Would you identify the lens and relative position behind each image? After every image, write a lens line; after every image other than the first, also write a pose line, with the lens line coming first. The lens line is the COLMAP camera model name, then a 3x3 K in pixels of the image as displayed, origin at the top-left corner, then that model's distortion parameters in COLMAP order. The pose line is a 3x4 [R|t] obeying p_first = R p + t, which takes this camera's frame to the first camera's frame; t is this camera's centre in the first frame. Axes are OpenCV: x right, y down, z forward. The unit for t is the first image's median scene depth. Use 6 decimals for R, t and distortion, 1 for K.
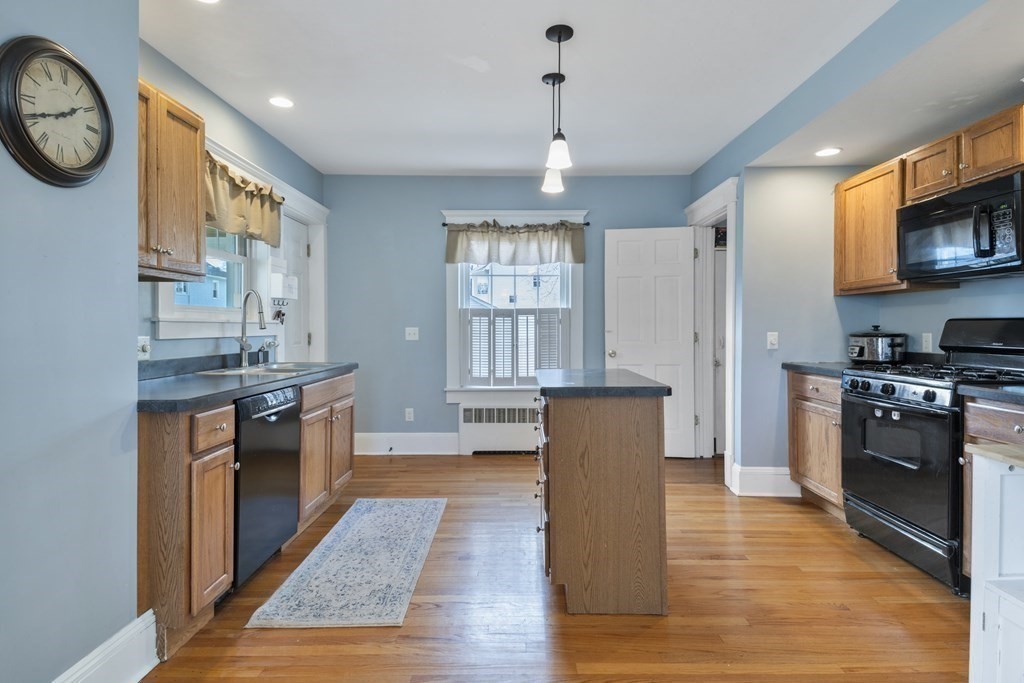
lens RADIAL K [[537.3, 0, 497.2], [0, 537.3, 330.6], [0, 0, 1]] dist [0.062064, -0.001619]
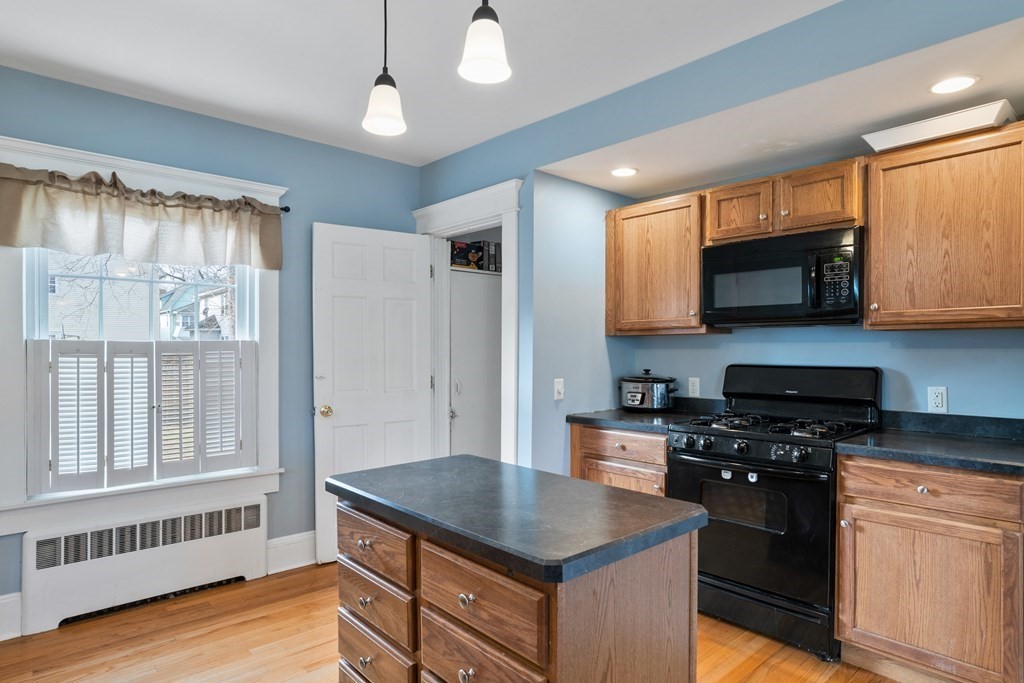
lens RADIAL K [[606.2, 0, 527.8], [0, 606.2, 349.9], [0, 0, 1]] dist [-0.050188, 0.033812]
pose [[0.719036, -0.000880, 0.694972, -0.147855], [0.004757, 0.999982, -0.003655, -0.034604], [-0.694956, 0.005934, 0.719027, 0.363622]]
